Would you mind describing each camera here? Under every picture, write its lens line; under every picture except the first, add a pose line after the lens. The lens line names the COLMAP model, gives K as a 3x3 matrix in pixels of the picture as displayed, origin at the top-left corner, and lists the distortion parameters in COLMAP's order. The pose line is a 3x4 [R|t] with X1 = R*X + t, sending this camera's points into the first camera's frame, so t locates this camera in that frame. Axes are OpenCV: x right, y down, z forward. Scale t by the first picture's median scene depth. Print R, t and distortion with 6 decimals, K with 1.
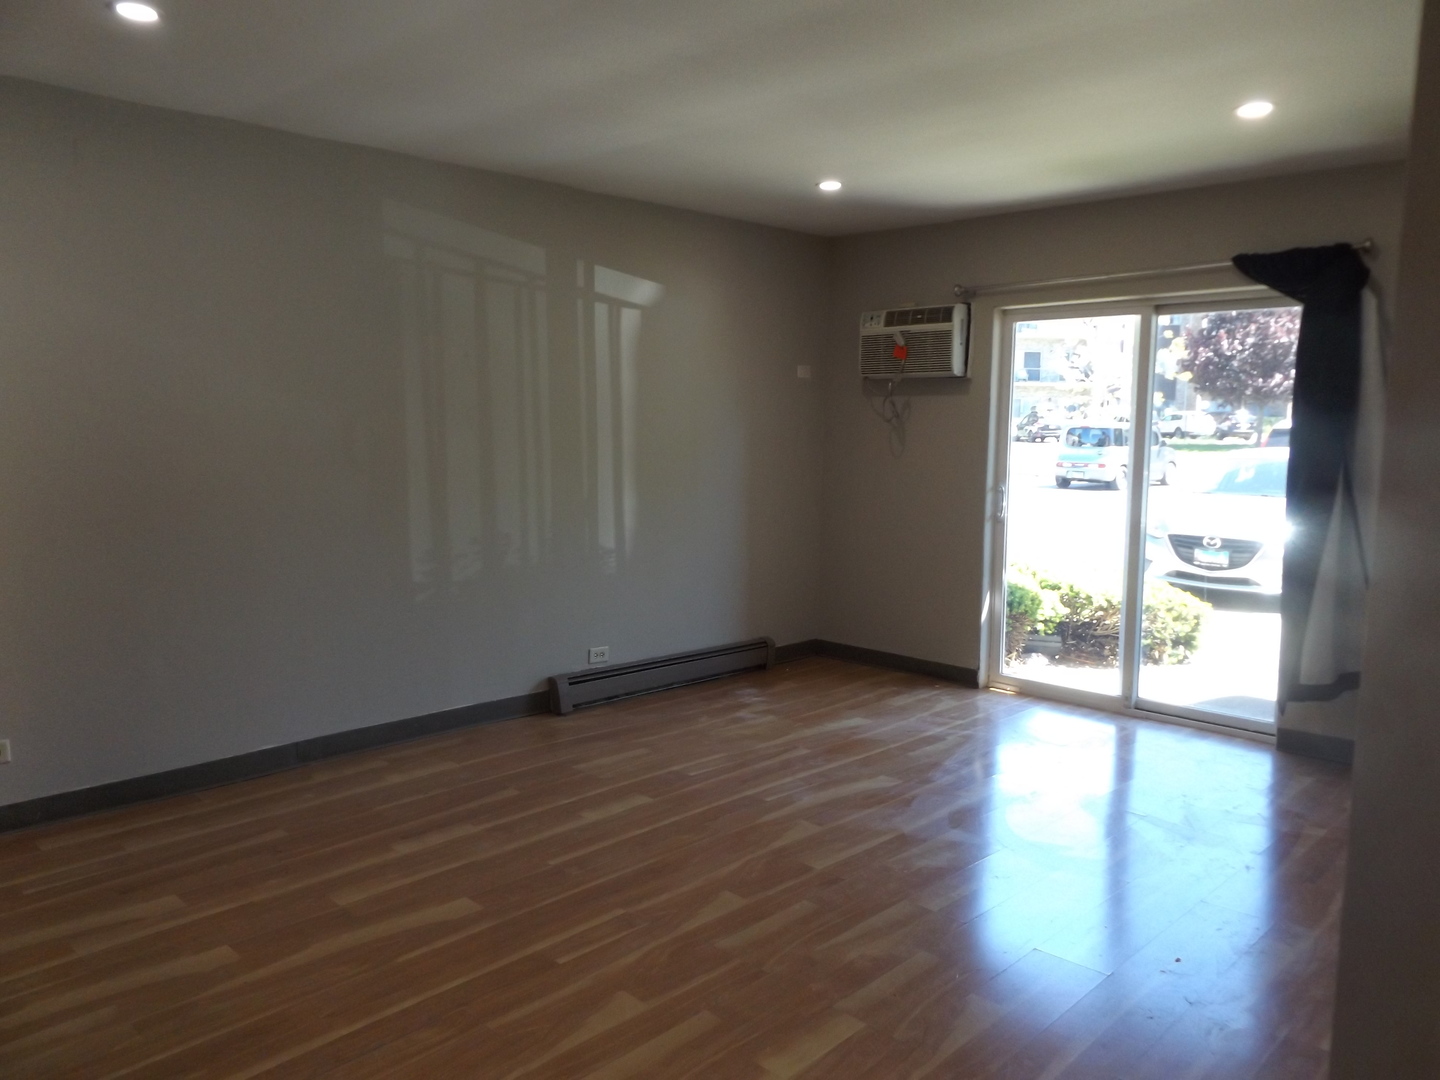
lens RADIAL K [[1069.5, 0, 717.2], [0, 1069.5, 546.3], [0, 0, 1]] dist [-0.016377, 0.005437]
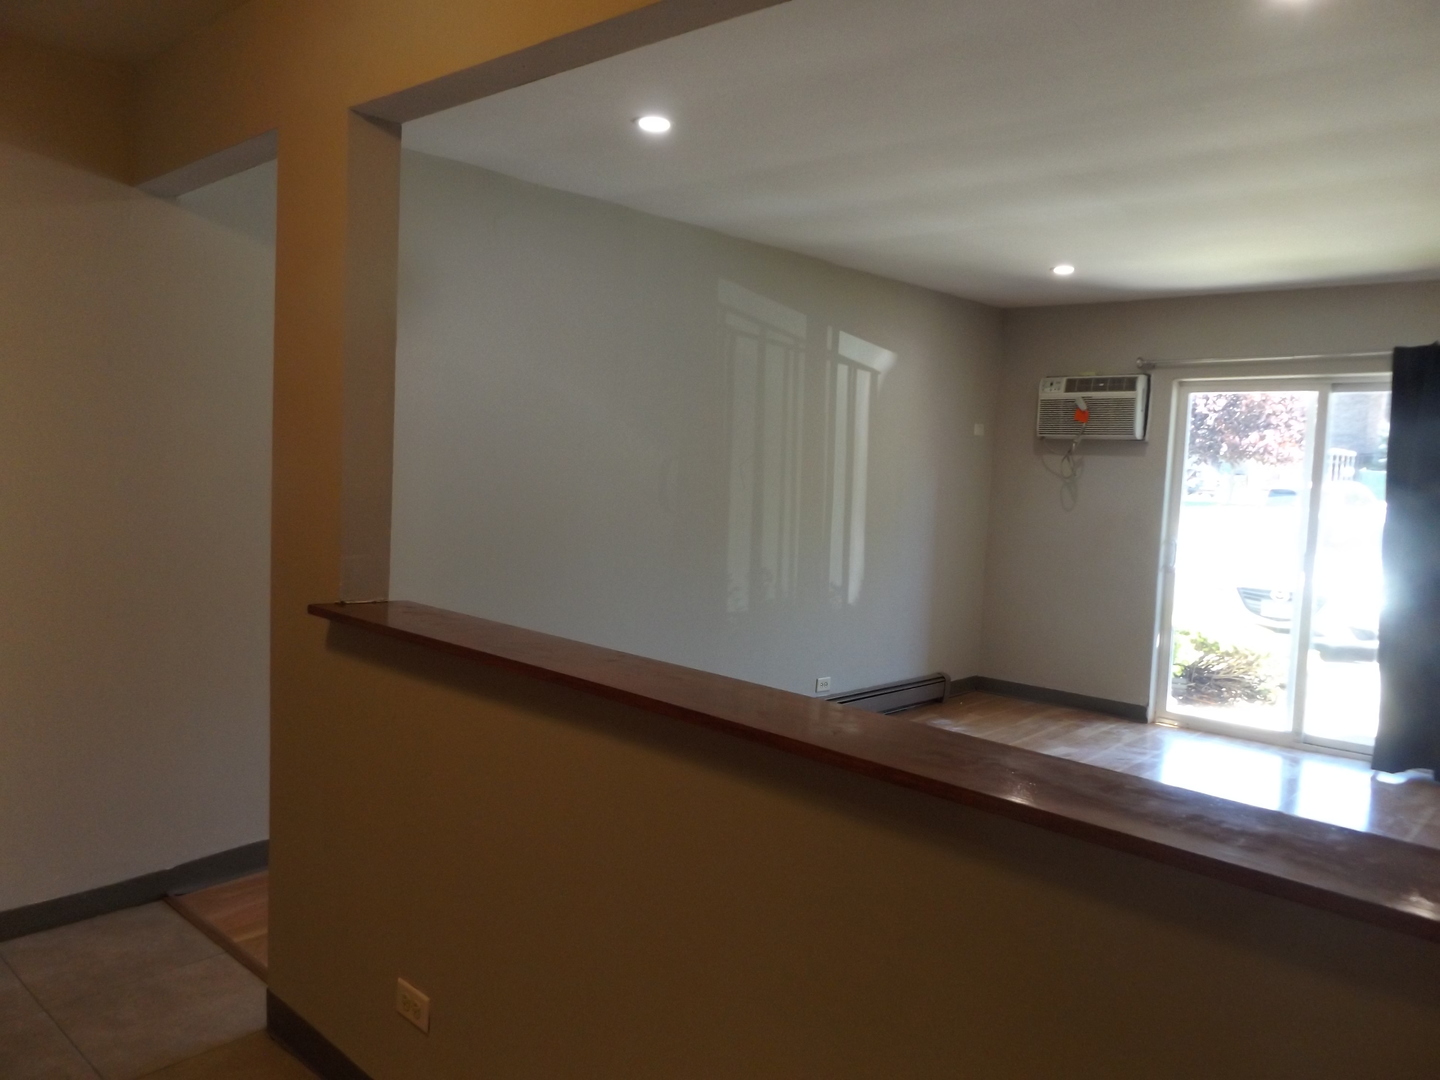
lens RADIAL K [[1069.5, 0, 735.0], [0, 1069.5, 543.3], [0, 0, 1]] dist [-0.016377, 0.005437]
pose [[0.998745, 0.027693, 0.041729, -0.238721], [-0.025930, 0.998772, -0.042223, 0.006141], [-0.042847, 0.041088, 0.998236, -0.084280]]
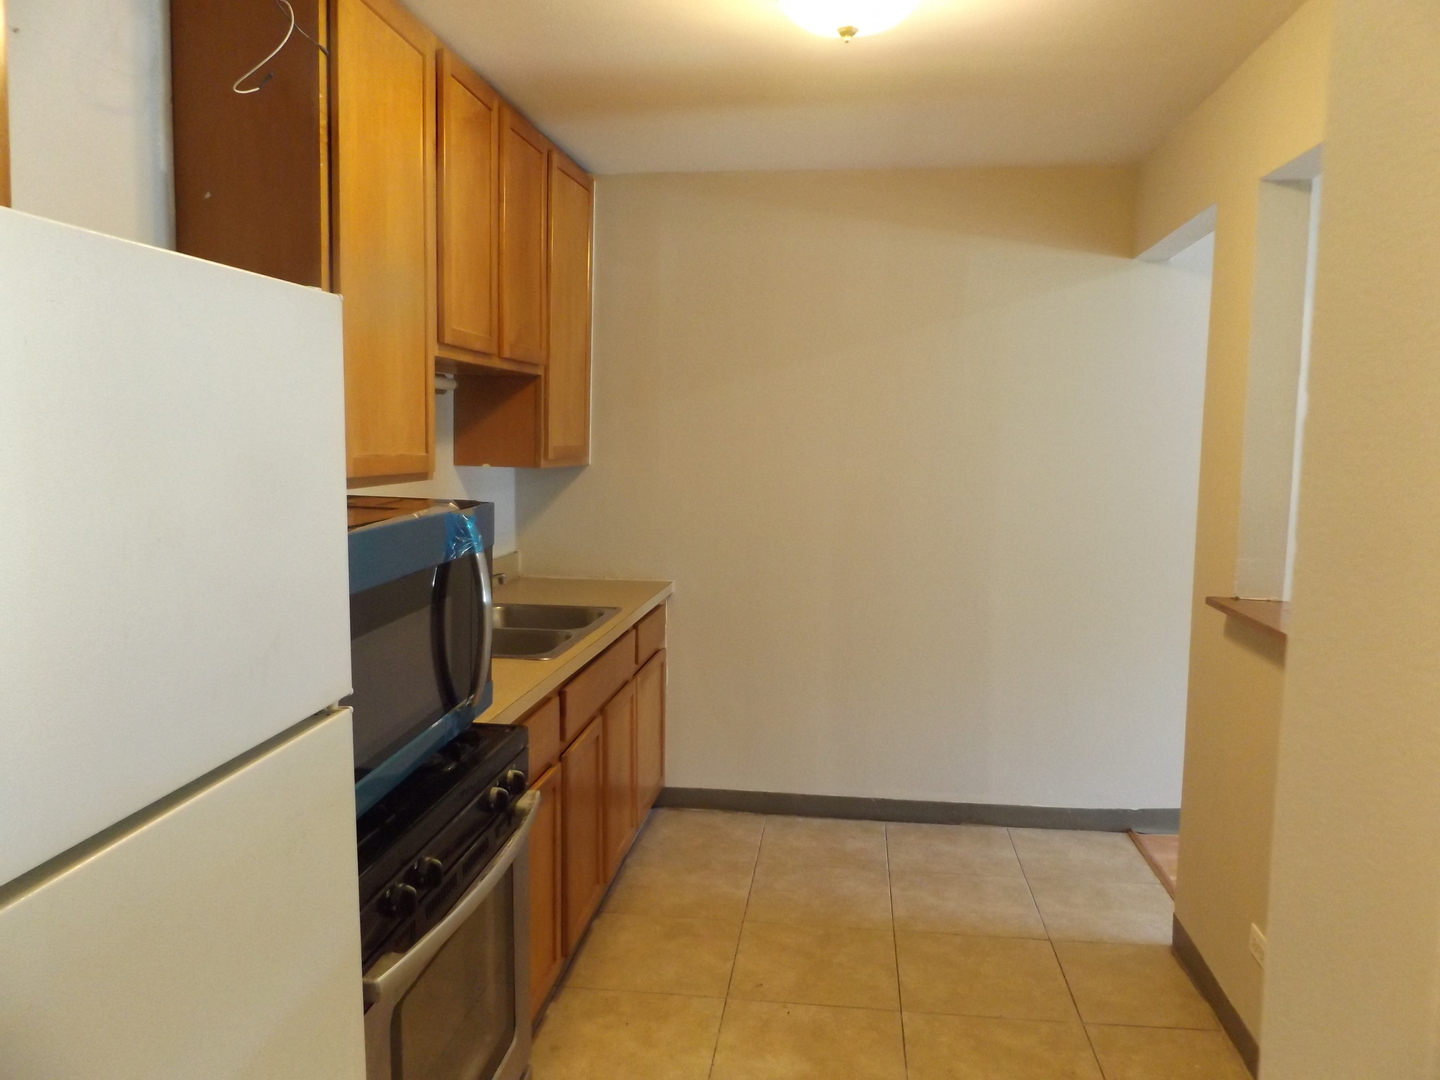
lens RADIAL K [[1069.5, 0, 728.5], [0, 1069.5, 549.4], [0, 0, 1]] dist [-0.016377, 0.005437]
pose [[0.606587, 0.080076, -0.790974, -0.135428], [-0.103449, 0.994406, 0.021338, 0.007137], [0.788258, 0.068882, 0.611477, -0.143785]]
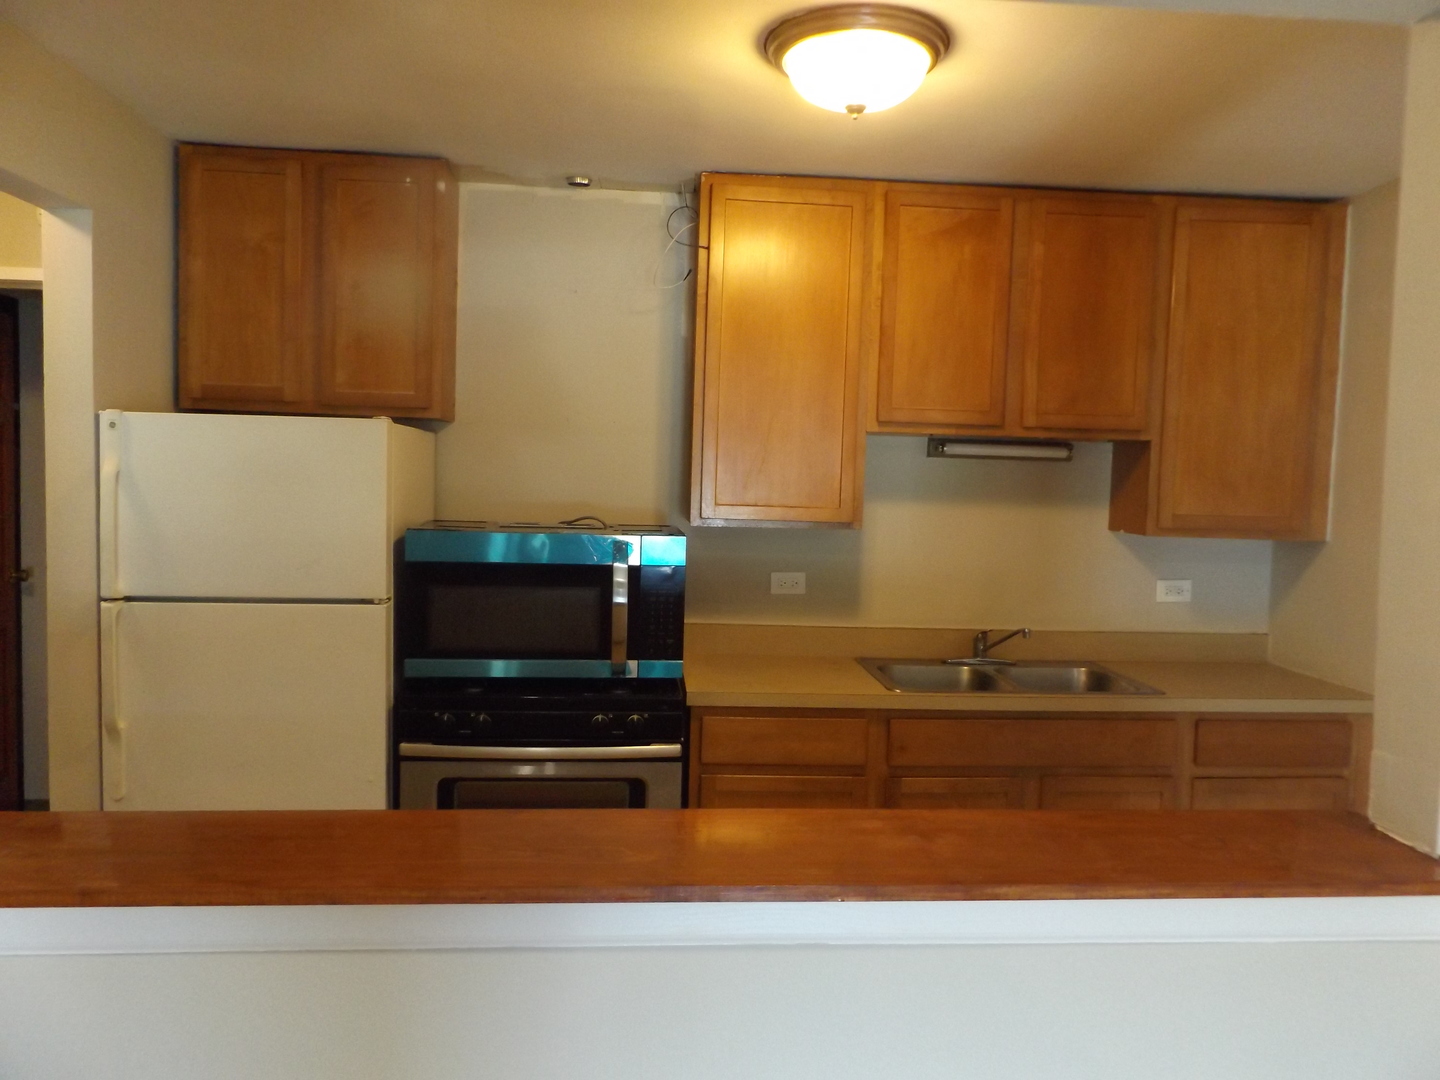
lens RADIAL K [[1069.5, 0, 723.5], [0, 1069.5, 545.7], [0, 0, 1]] dist [-0.016377, 0.005437]
pose [[-0.657109, 0.019833, -0.753535, -0.091274], [-0.128748, 0.982012, 0.138119, -0.061001], [0.742719, 0.187776, -0.642735, 0.349910]]
